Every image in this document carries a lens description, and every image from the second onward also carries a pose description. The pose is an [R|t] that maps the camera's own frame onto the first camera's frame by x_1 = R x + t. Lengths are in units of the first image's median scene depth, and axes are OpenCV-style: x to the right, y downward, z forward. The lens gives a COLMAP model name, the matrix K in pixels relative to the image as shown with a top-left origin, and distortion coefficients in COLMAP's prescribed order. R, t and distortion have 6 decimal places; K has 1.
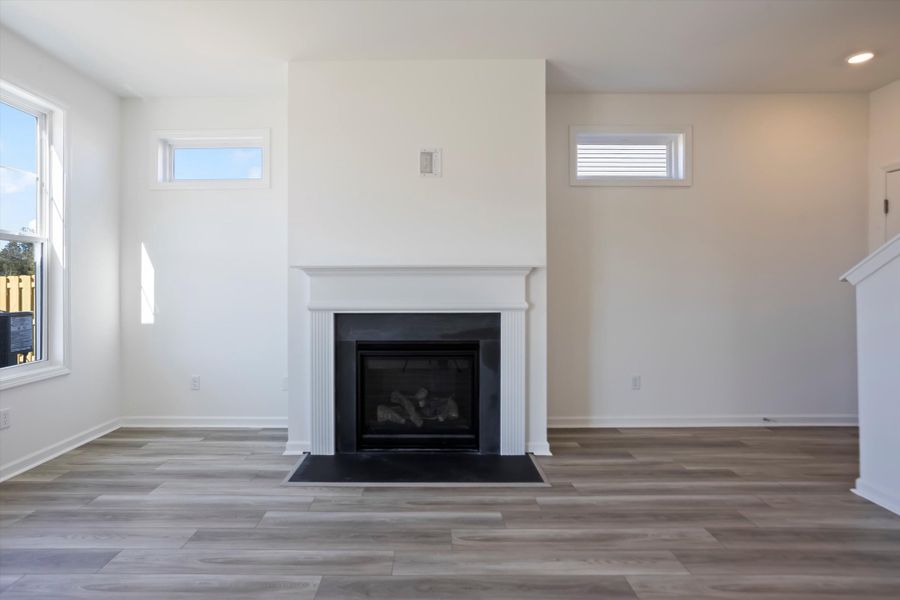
lens RADIAL K [[457.9, 0, 423.1], [0, 457.9, 285.5], [0, 0, 1]] dist [-0.023205, 0.003732]
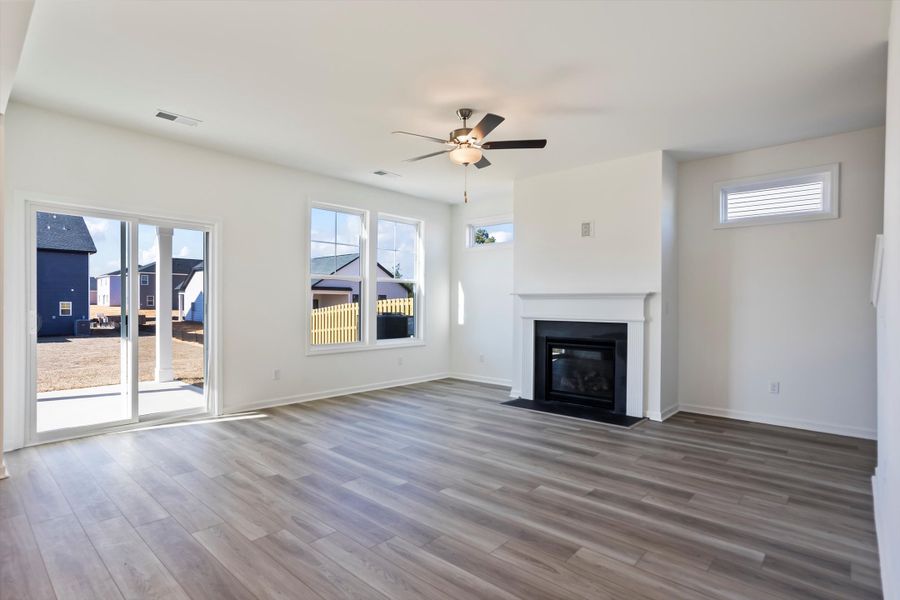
lens RADIAL K [[457.9, 0, 453.7], [0, 457.9, 298.3], [0, 0, 1]] dist [-0.023205, 0.003732]
pose [[0.755615, -0.001176, -0.655015, 0.726130], [-0.003831, 0.999973, -0.006214, -0.011872], [0.655005, 0.007205, 0.755590, -0.538074]]
